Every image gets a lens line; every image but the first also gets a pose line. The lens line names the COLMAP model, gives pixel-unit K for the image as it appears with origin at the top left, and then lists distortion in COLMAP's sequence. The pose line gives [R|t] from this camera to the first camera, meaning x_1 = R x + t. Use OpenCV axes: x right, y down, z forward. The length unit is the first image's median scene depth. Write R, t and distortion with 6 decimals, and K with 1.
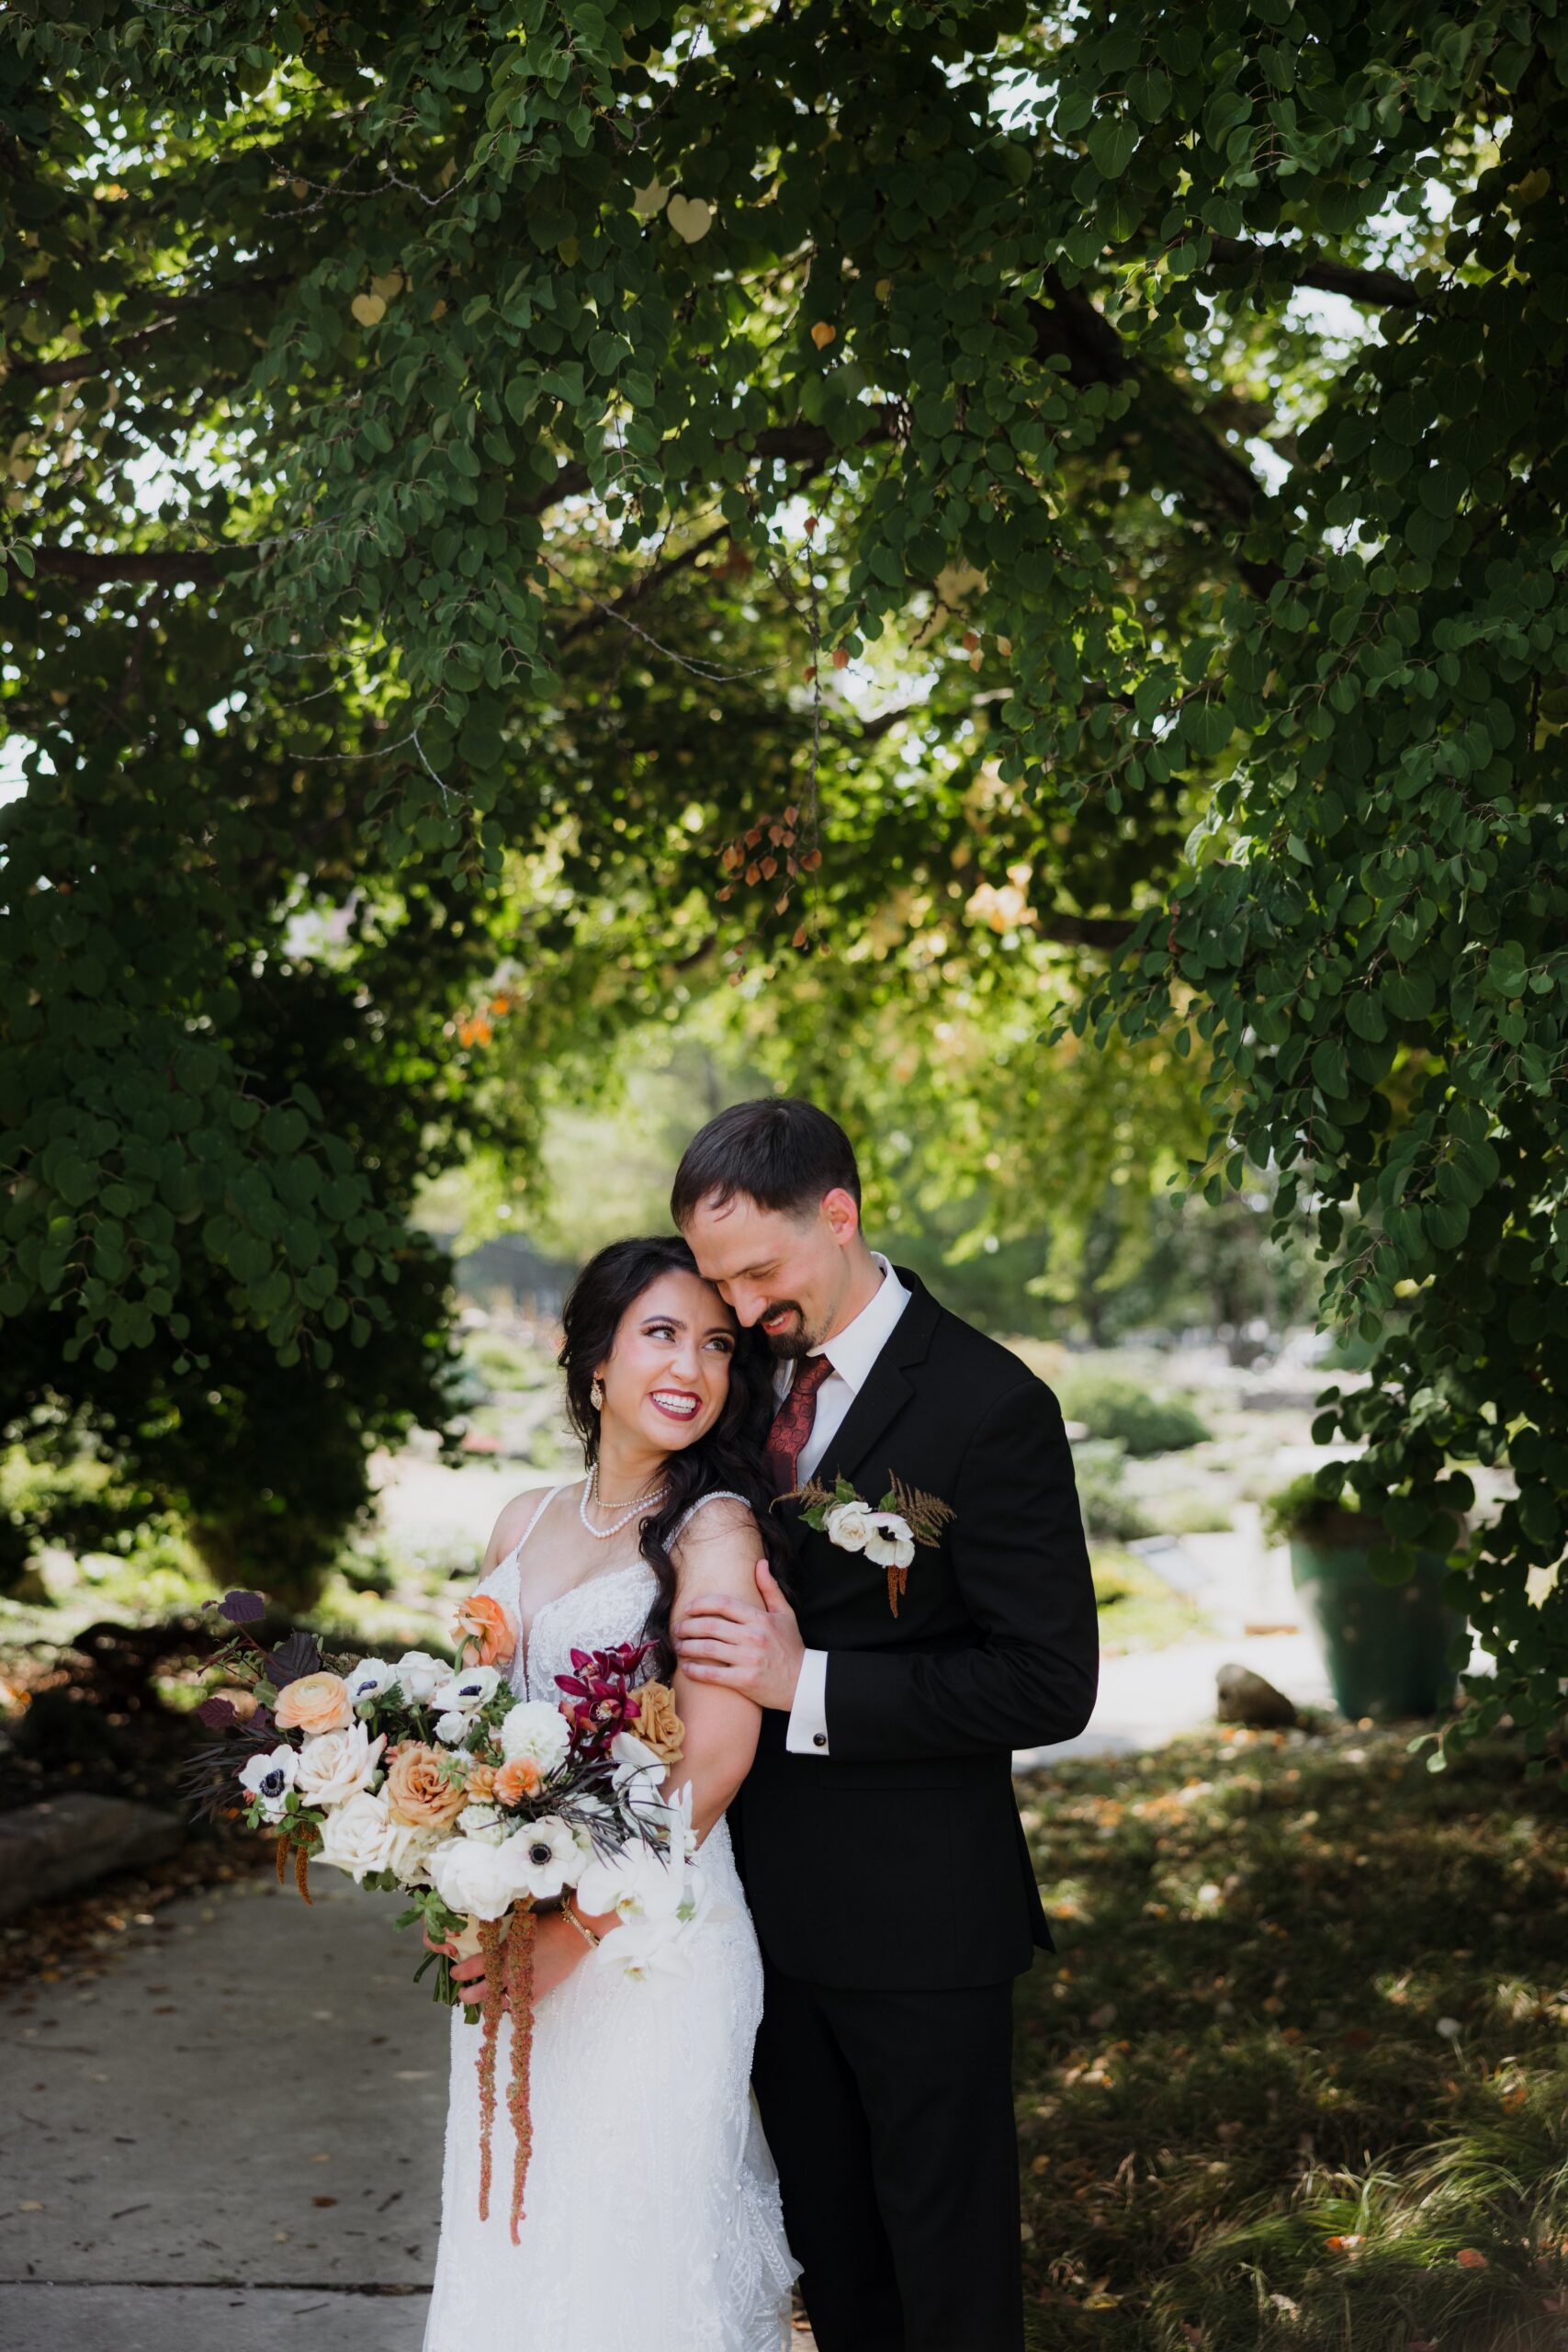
lens RADIAL K [[2764.2, 0, 786.3], [0, 2764.2, 1282.9], [0, 0, 1]] dist [0.008931, 0.169760]
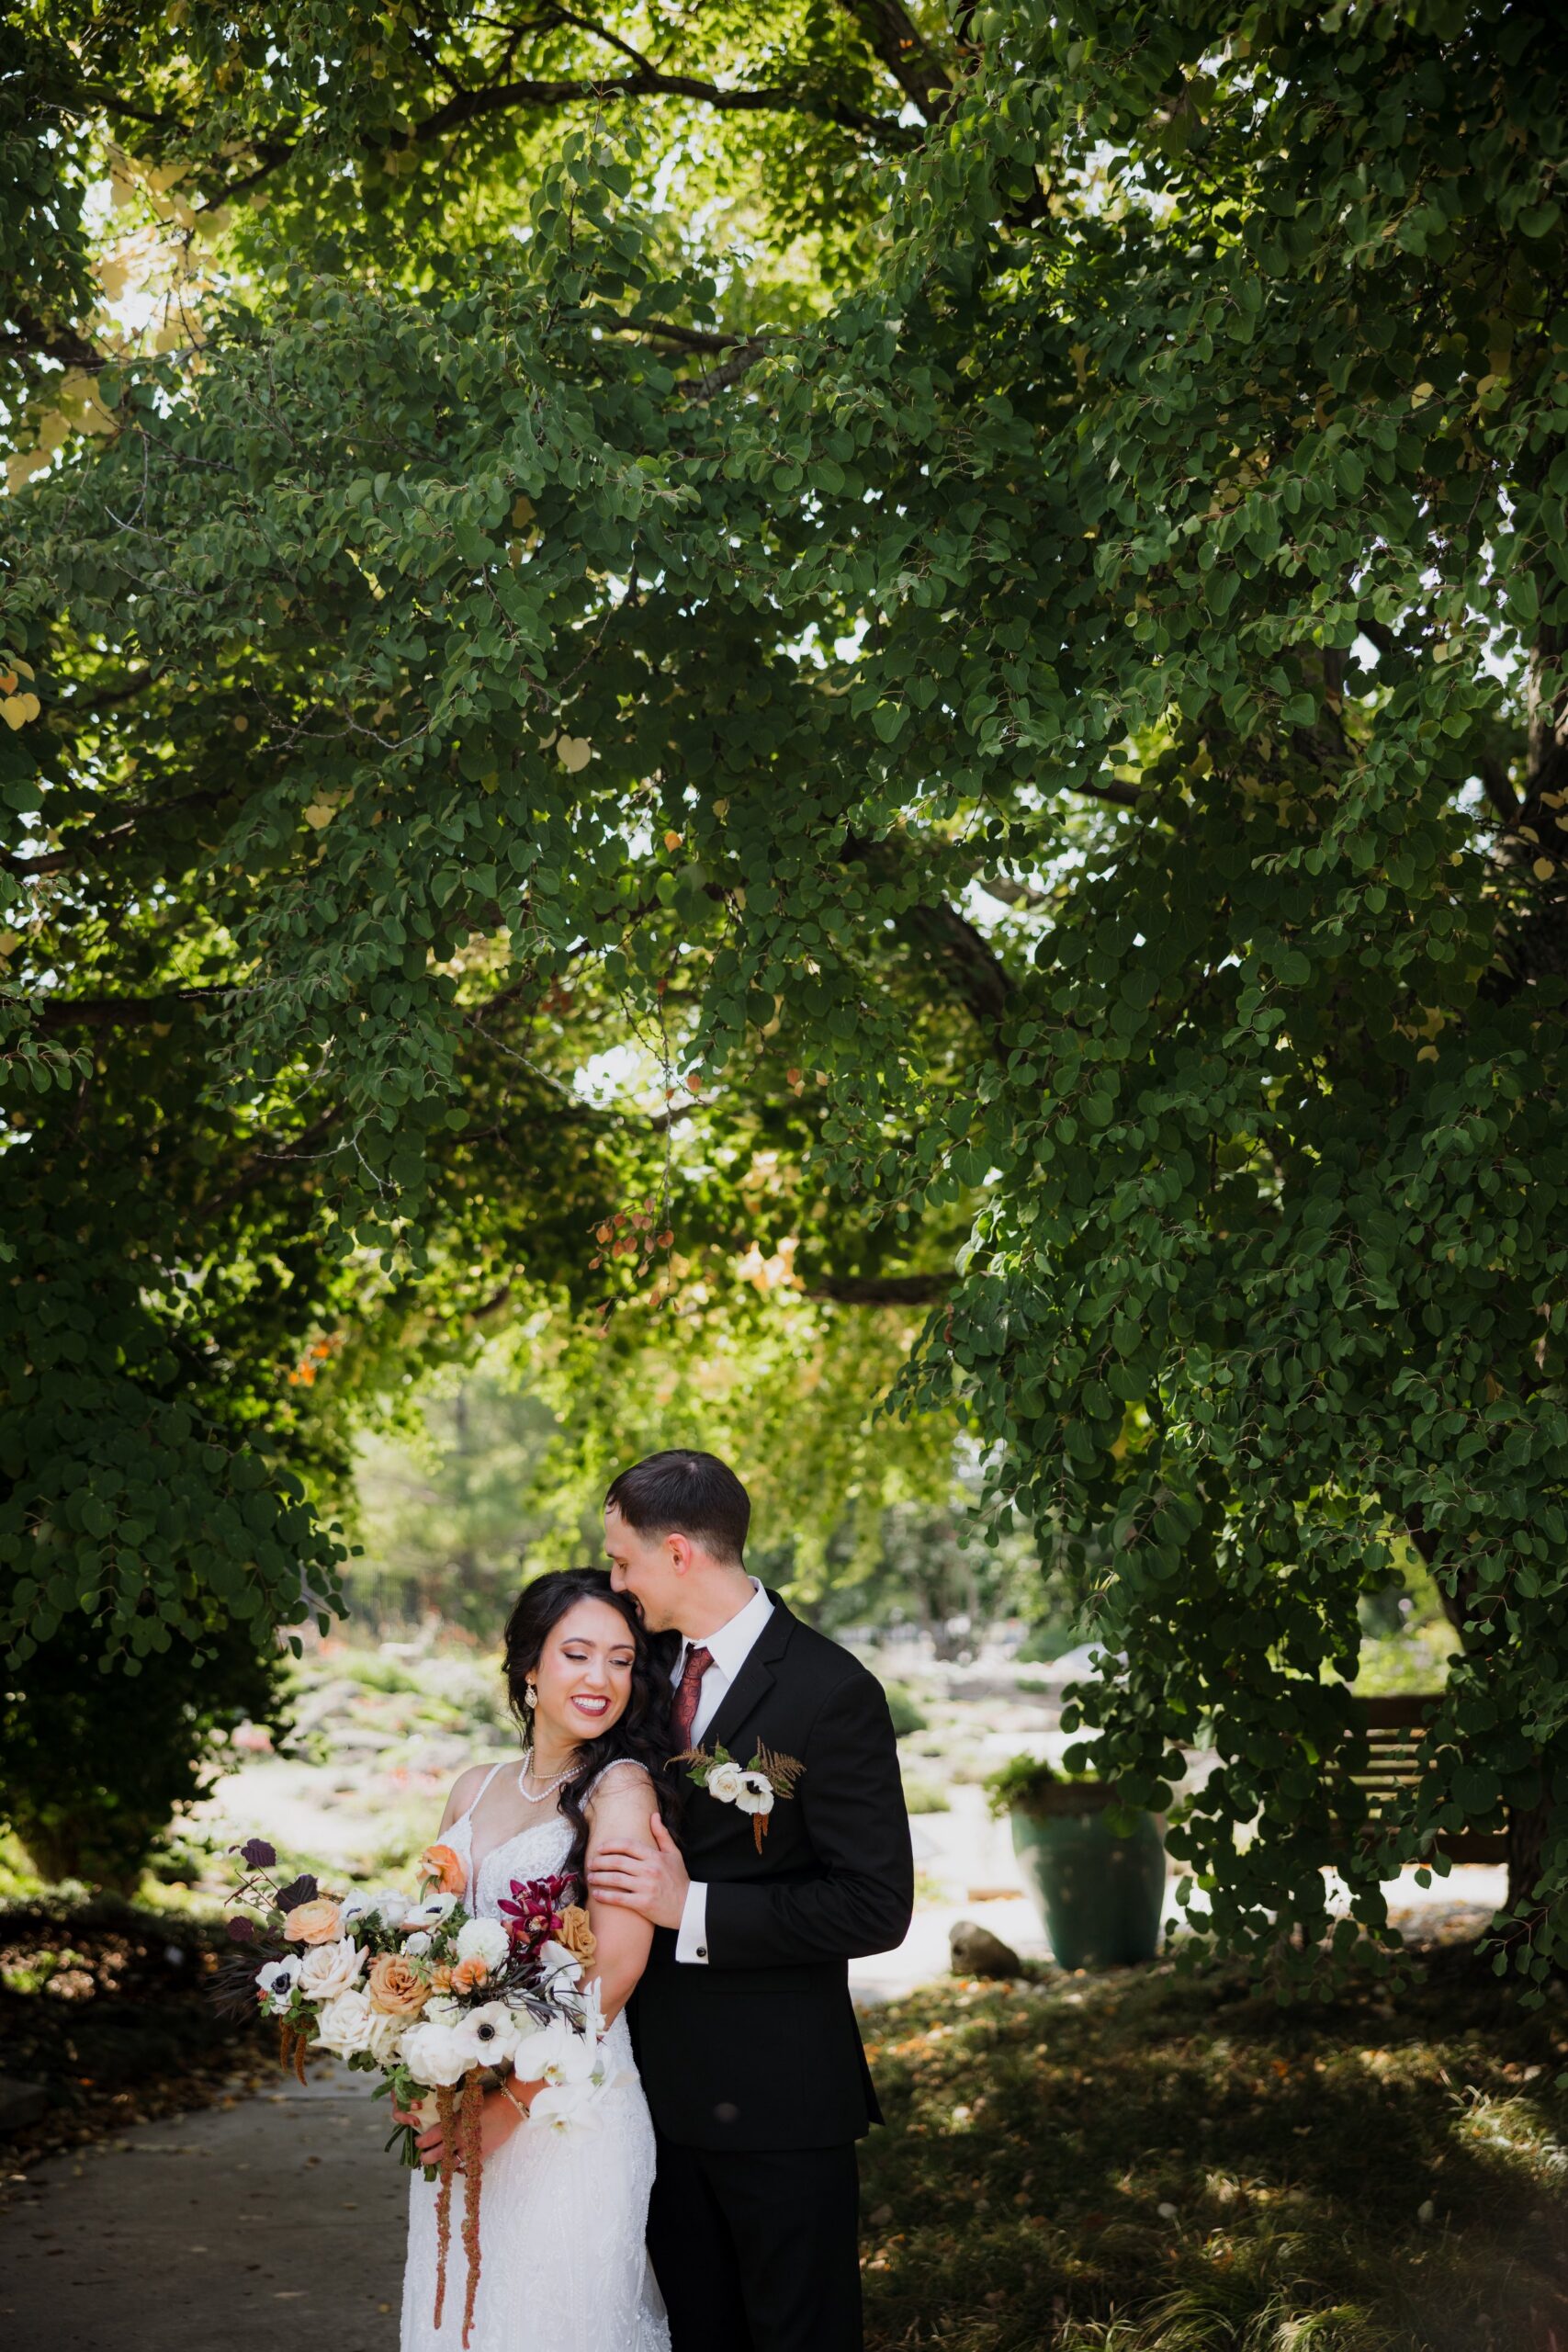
lens RADIAL K [[2764.2, 0, 786.3], [0, 2764.2, 1282.9], [0, 0, 1]] dist [0.008931, 0.169760]
pose [[0.993057, -0.001819, 0.117621, -0.056503], [0.014443, 0.994200, -0.106572, -0.004186], [-0.116745, 0.107531, 0.987323, -0.180121]]
